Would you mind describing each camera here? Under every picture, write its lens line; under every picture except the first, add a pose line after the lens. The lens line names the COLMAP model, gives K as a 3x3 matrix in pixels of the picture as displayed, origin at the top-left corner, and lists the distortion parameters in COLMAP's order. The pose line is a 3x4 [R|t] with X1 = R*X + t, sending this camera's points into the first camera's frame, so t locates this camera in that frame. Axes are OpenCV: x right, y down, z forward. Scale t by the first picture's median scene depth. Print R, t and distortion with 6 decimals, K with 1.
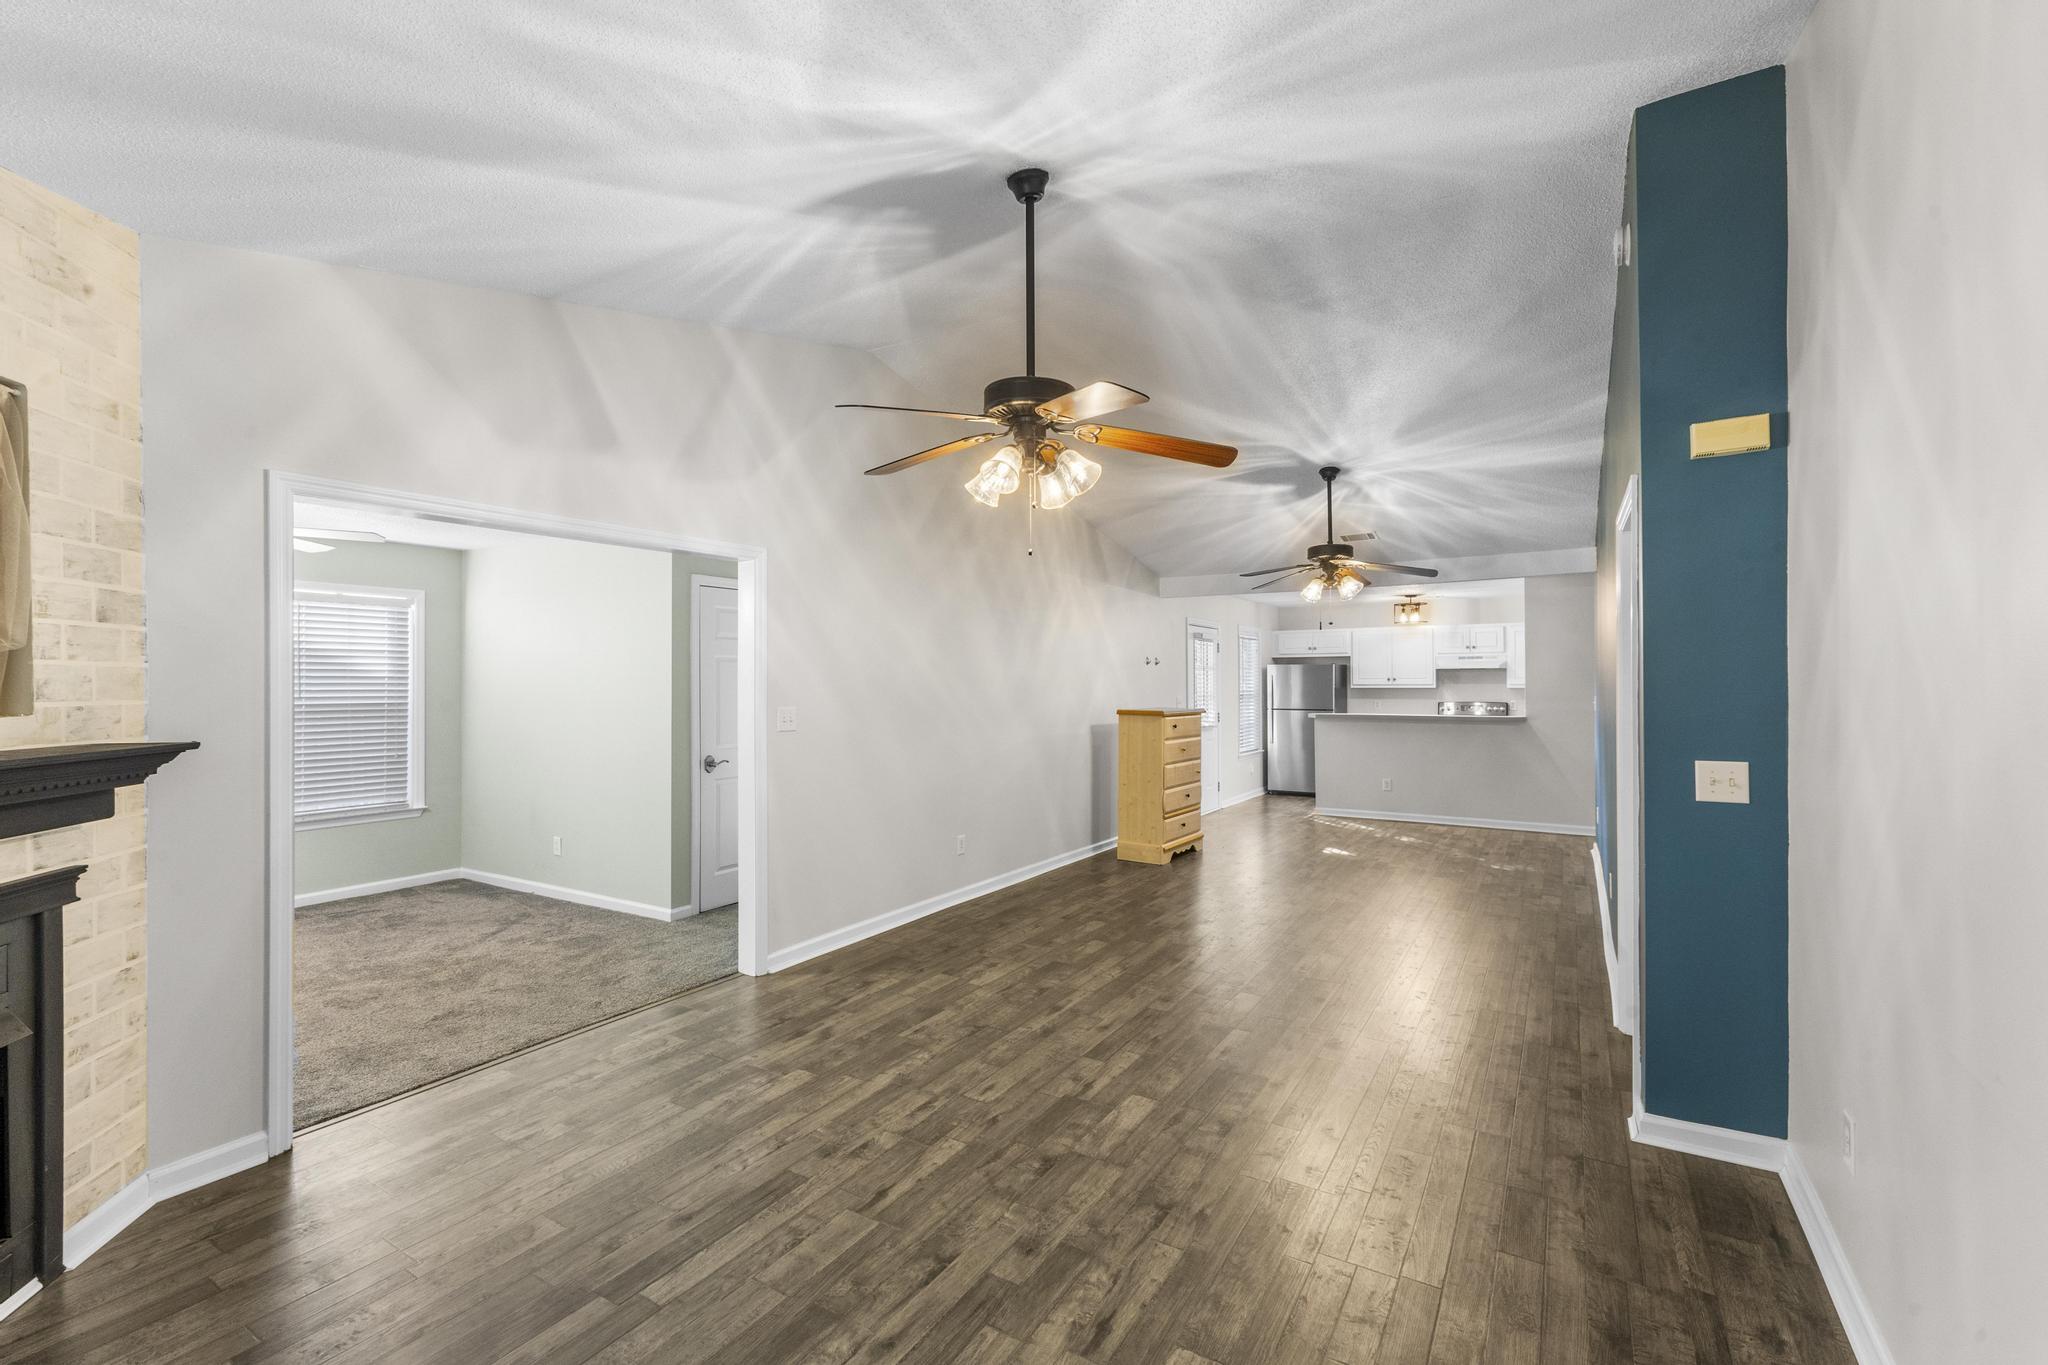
lens RADIAL K [[887.5, 0, 1010.0], [0, 887.5, 676.0], [0, 0, 1]] dist [0.012718, -0.002748]
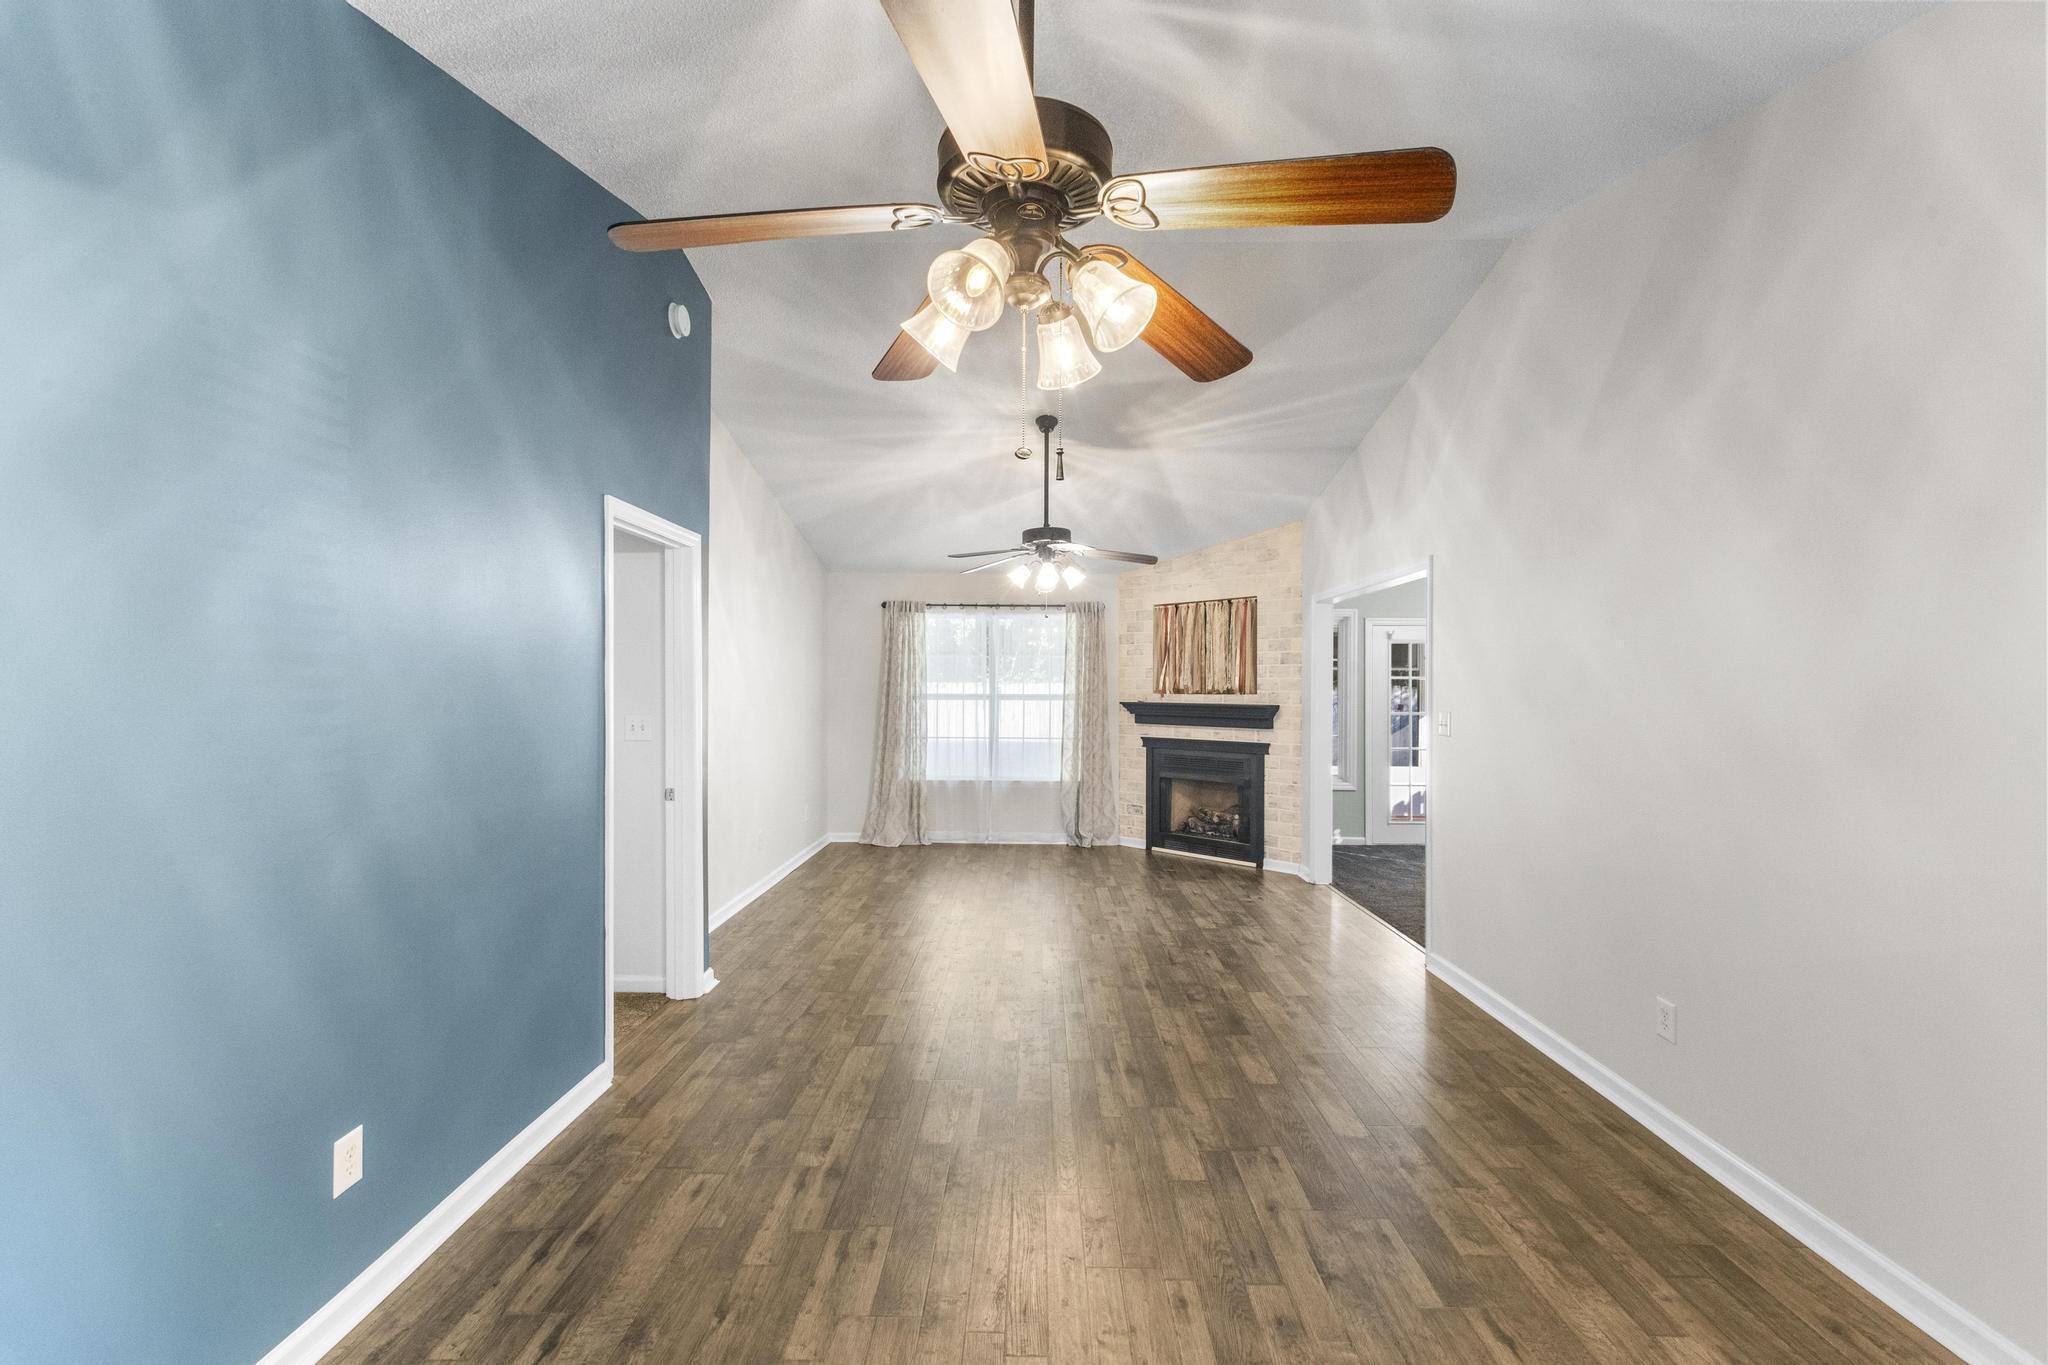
lens RADIAL K [[887.5, 0, 1028.0], [0, 887.5, 672.2], [0, 0, 1]] dist [0.012718, -0.002748]
pose [[-0.851357, -0.008565, -0.524517, 0.882221], [0.001508, 0.999823, -0.018775, 0.014295], [0.524584, -0.016775, -0.851193, 2.174072]]
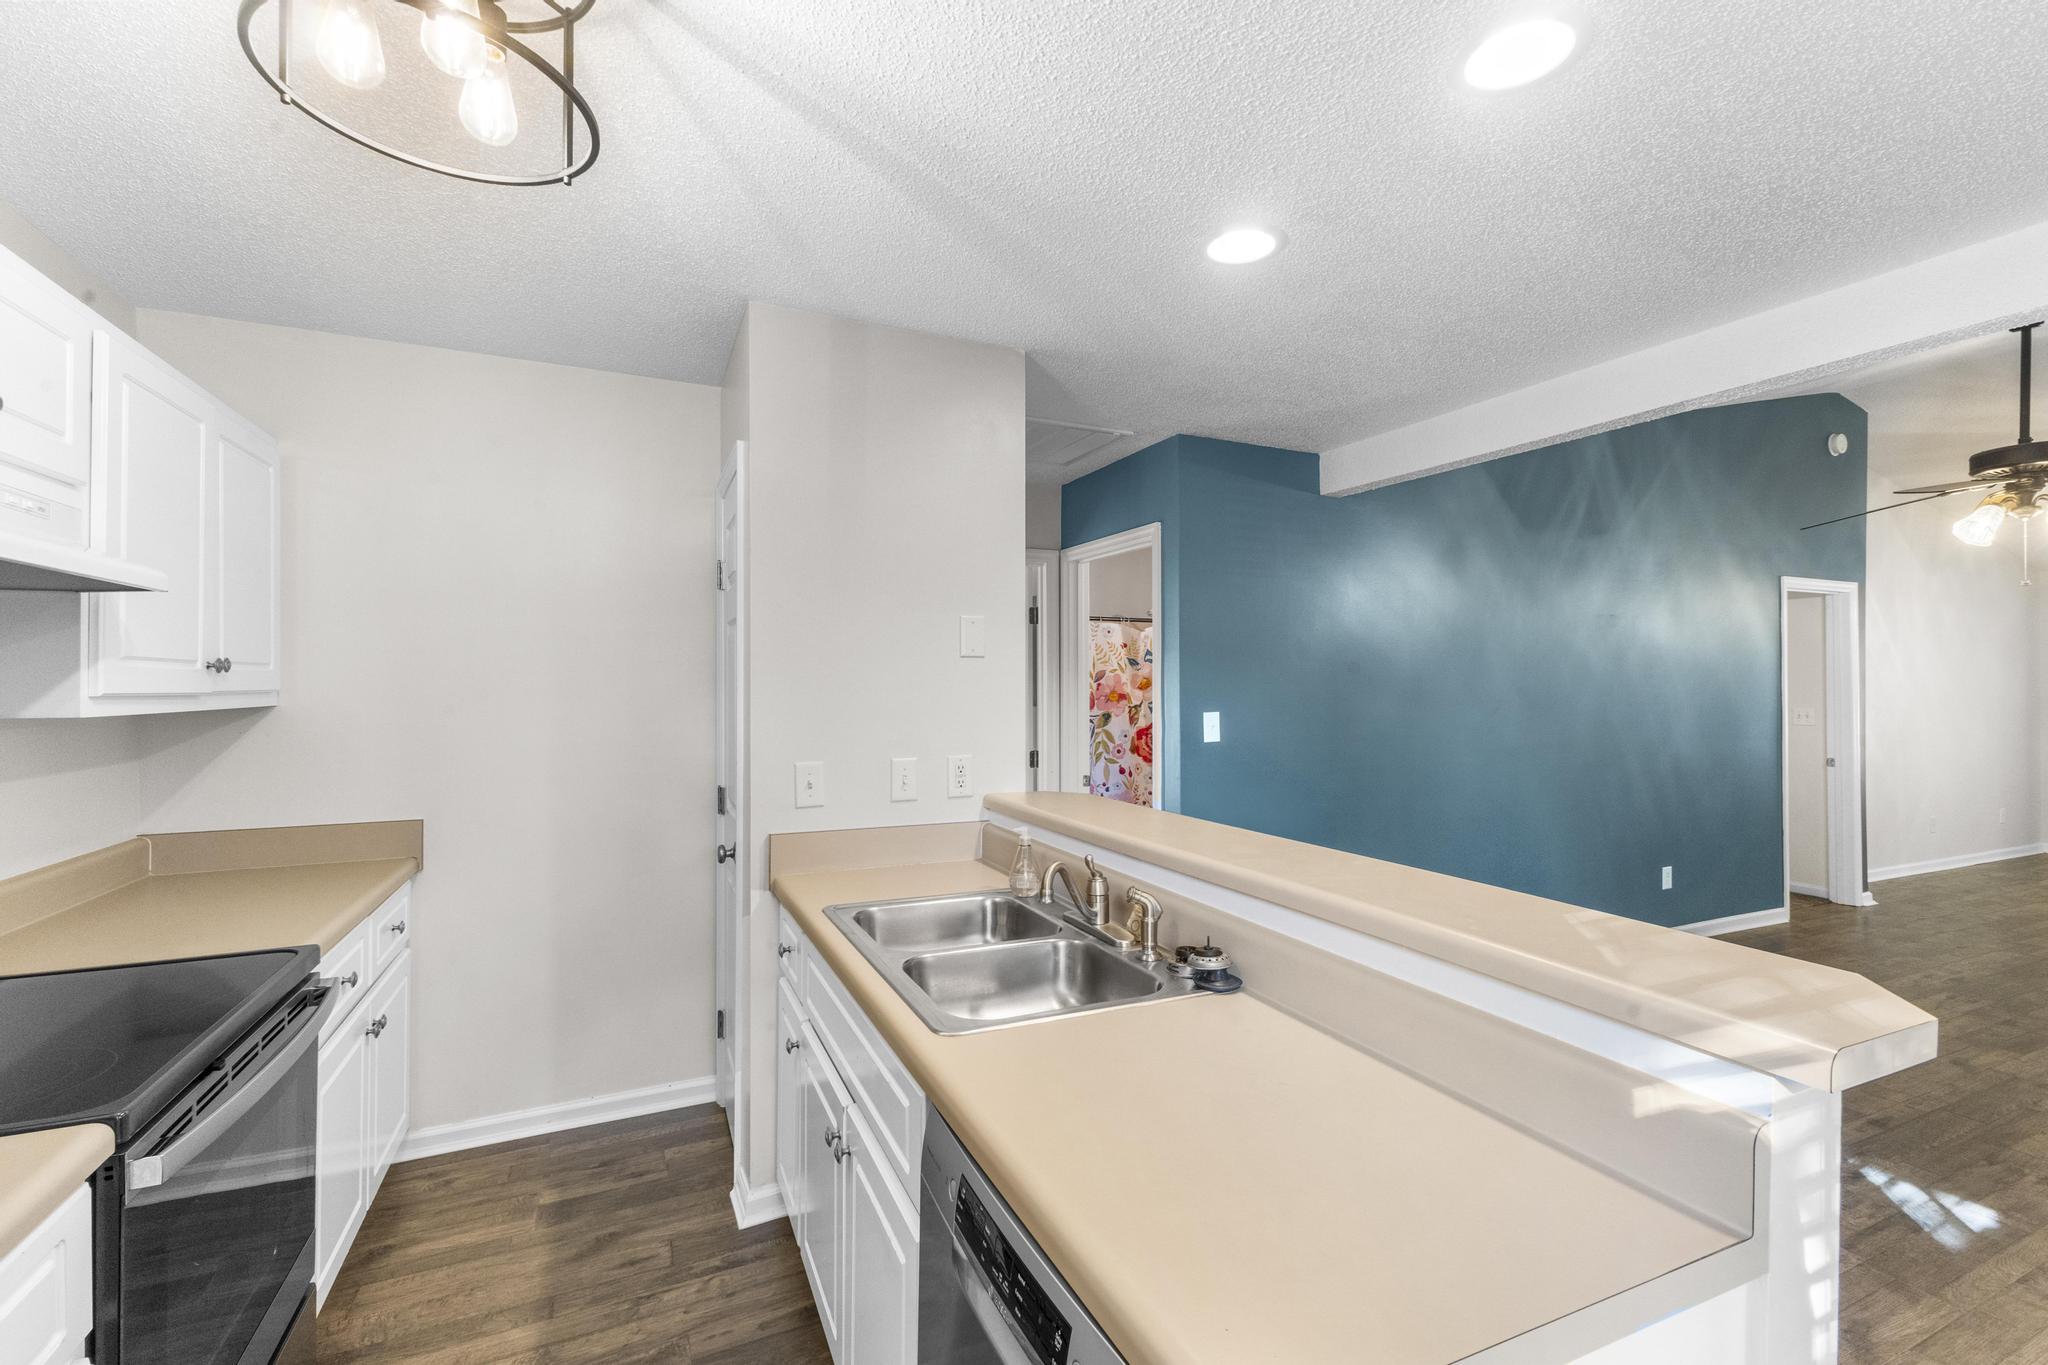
lens RADIAL K [[887.5, 0, 1027.5], [0, 887.5, 690.8], [0, 0, 1]] dist [0.012718, -0.002748]
pose [[-0.842445, -0.002120, 0.538778, 1.051780], [-0.007124, 0.999949, -0.007204, 0.035291], [-0.538735, -0.009907, -0.842417, 3.266852]]
